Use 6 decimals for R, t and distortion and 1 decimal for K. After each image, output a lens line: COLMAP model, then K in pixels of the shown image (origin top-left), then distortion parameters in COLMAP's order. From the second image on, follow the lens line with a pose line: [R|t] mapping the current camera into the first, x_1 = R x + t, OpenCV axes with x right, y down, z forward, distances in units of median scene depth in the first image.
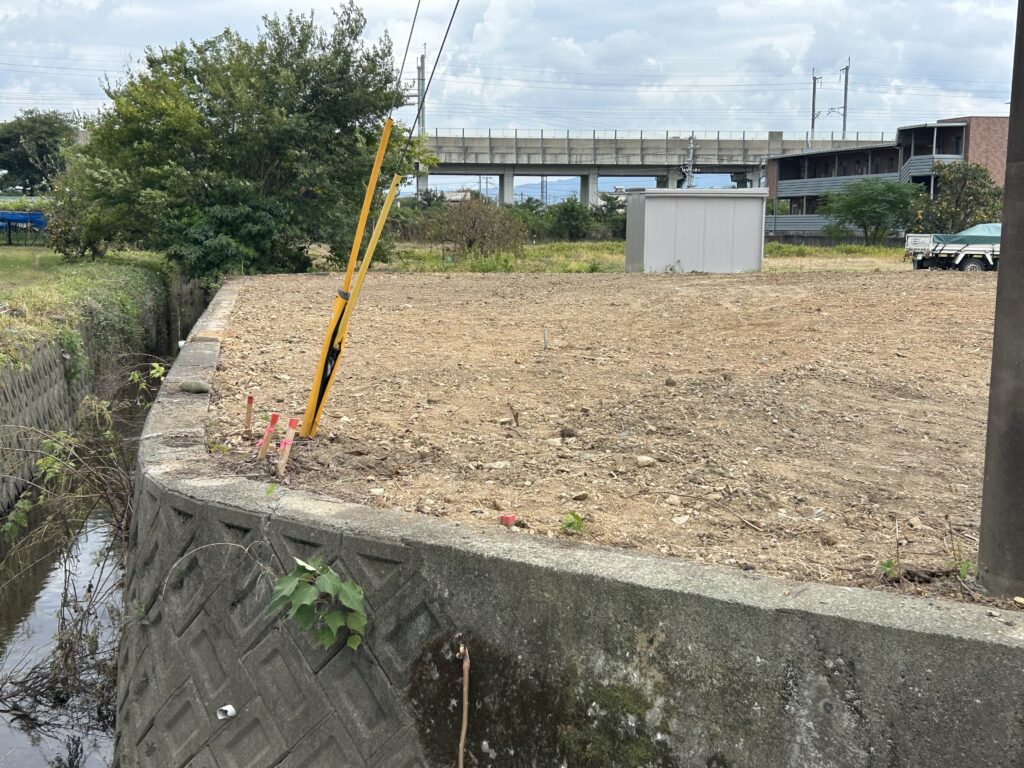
lens RADIAL K [[1272.7, 0, 512.0], [0, 1272.7, 384.0], [0, 0, 1]] dist [0.070071, -0.048989]
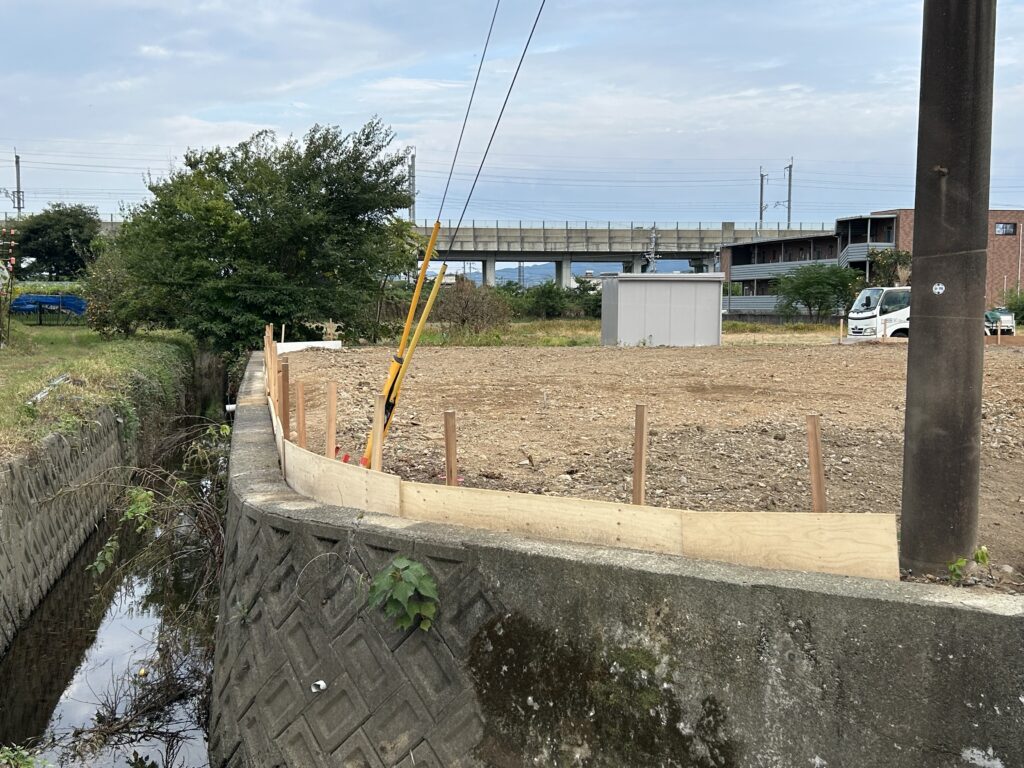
lens RADIAL K [[1211.9, 0, 512.0], [0, 1211.9, 384.0], [0, 0, 1]] dist [0.080608, 0.005799]
pose [[0.999587, -0.004774, 0.028348, -0.064669], [0.006467, 0.998183, -0.059916, 0.031063], [-0.028010, 0.060074, 0.997801, -0.228190]]
